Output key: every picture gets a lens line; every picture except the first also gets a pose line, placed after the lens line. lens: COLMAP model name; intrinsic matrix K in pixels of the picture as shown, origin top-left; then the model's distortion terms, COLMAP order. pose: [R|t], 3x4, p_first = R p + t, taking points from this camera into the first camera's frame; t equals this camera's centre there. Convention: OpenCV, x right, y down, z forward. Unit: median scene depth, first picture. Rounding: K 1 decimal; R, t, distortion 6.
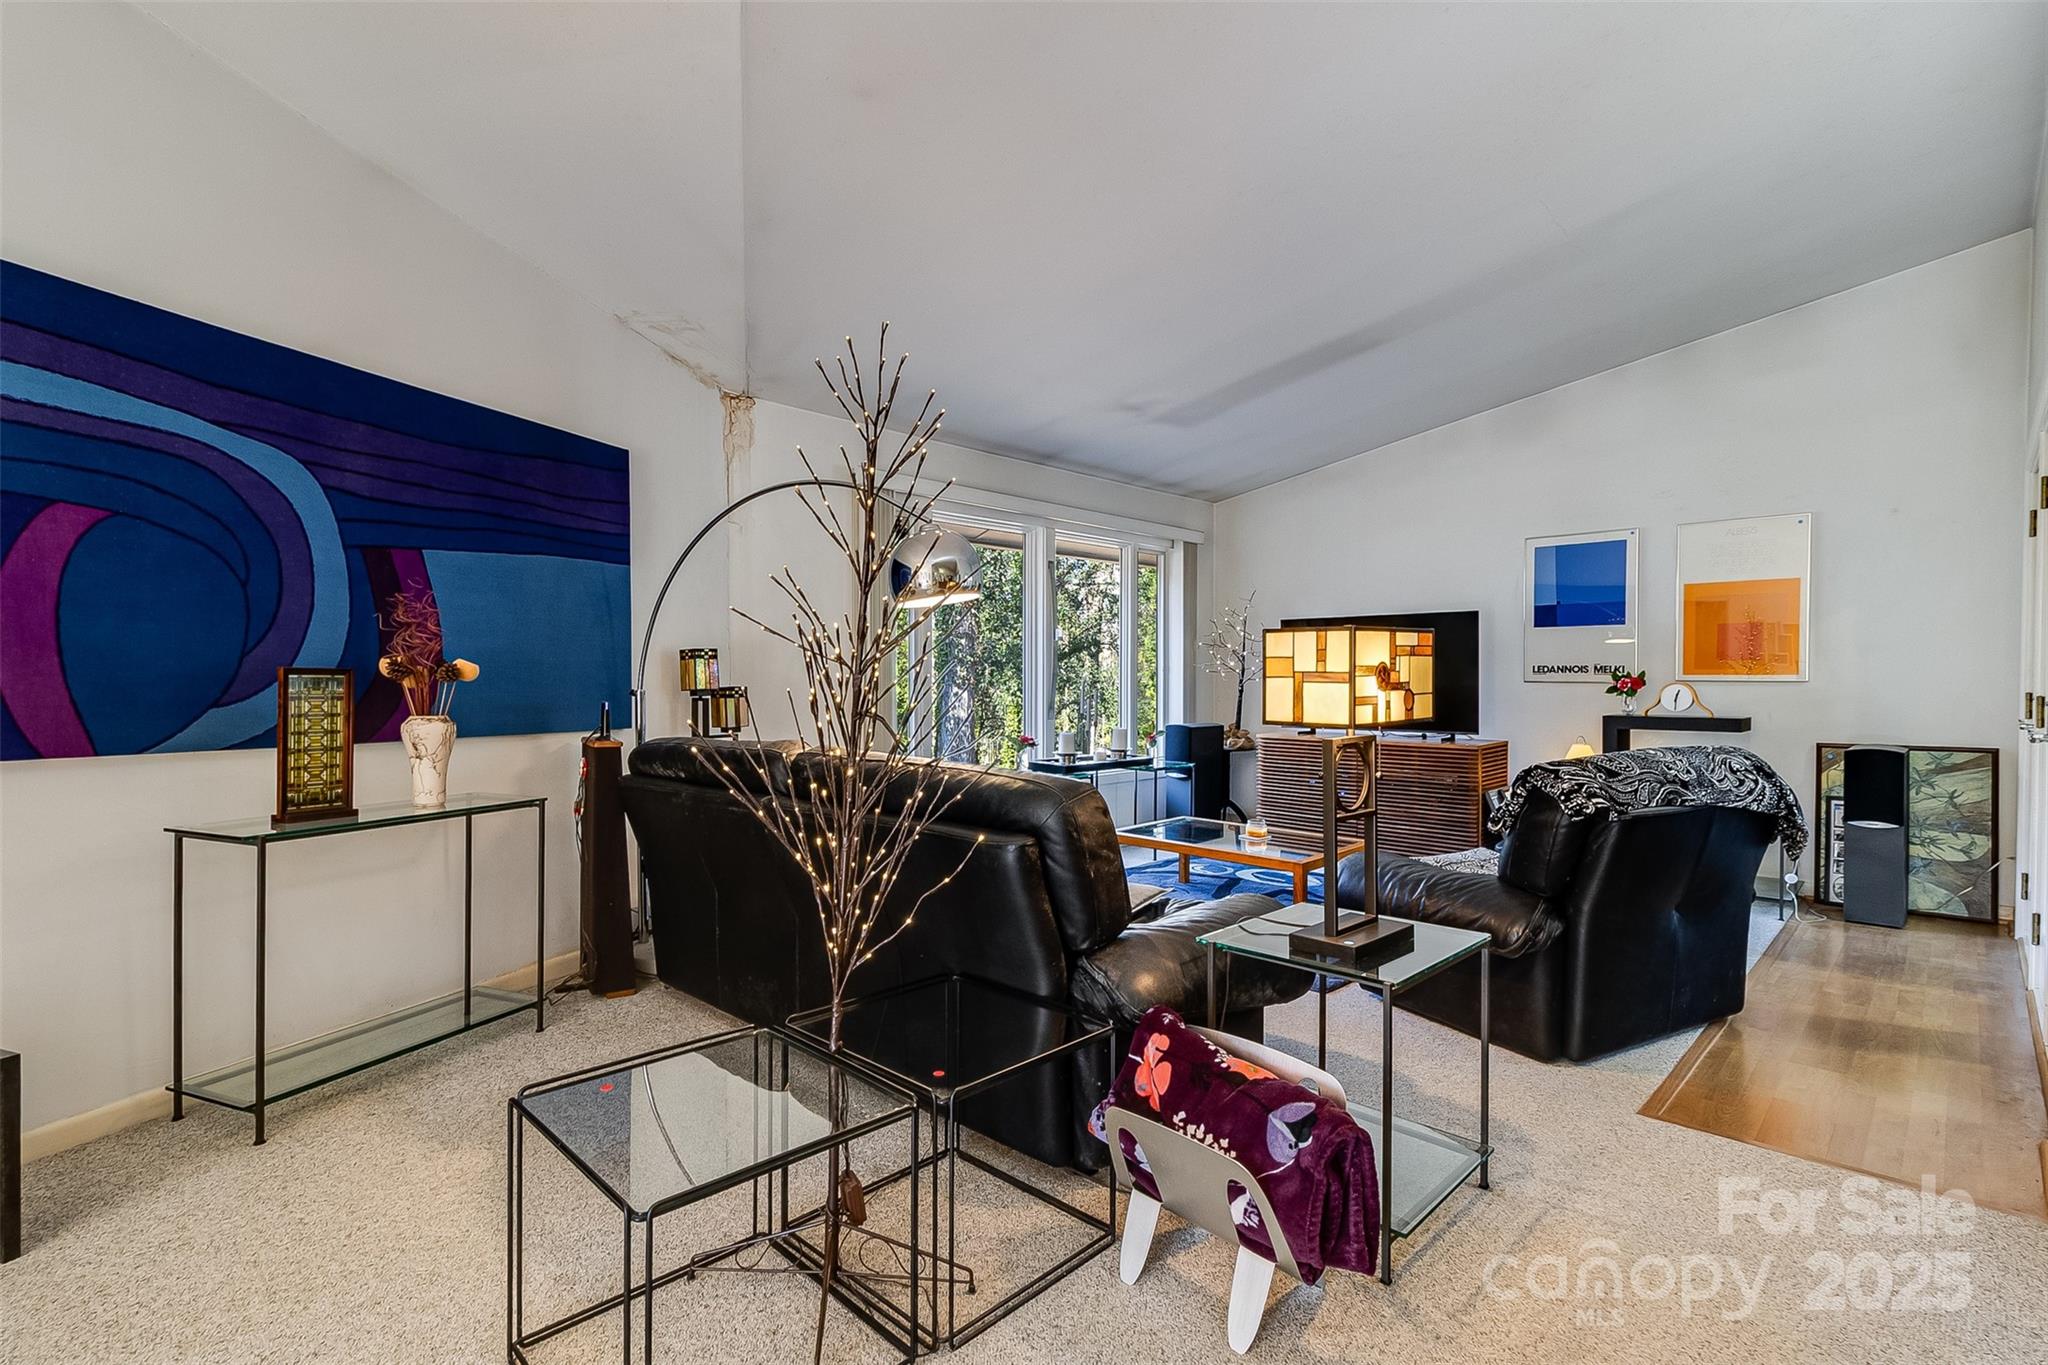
lens RADIAL K [[951.1, 0, 1030.7], [0, 951.1, 694.6], [0, 0, 1]] dist [-0.000528, 0.000965]
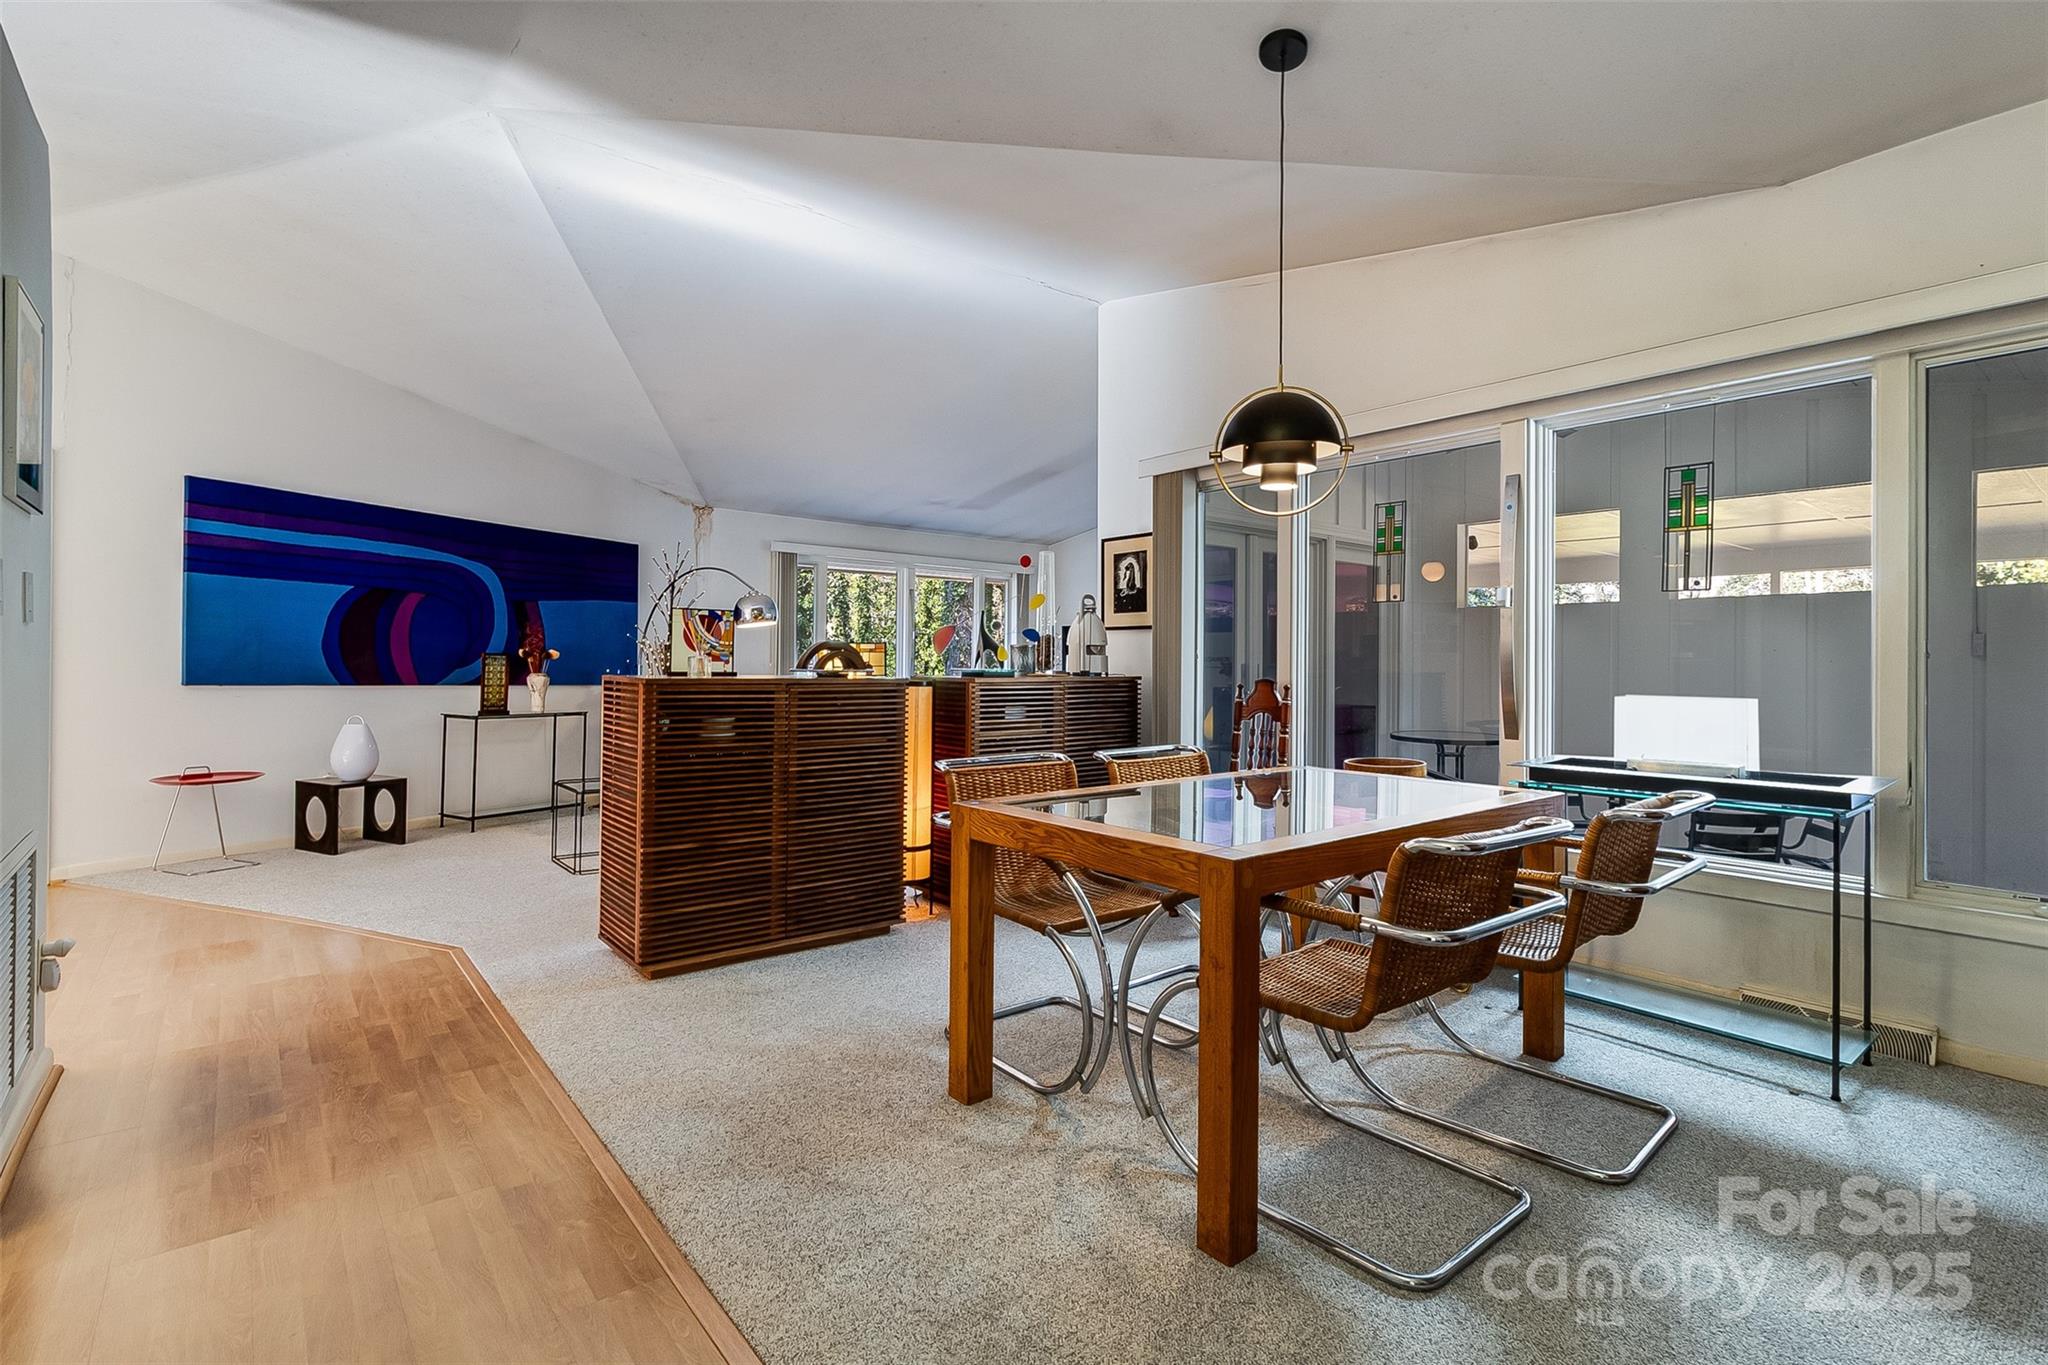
lens RADIAL K [[951.1, 0, 1045.6], [0, 951.1, 653.5], [0, 0, 1]] dist [-0.000528, 0.000965]
pose [[0.996423, 0.004379, -0.084394, 0.820272], [-0.006933, 0.999526, -0.029995, 0.034315], [0.084223, 0.030473, 0.995981, -1.245940]]
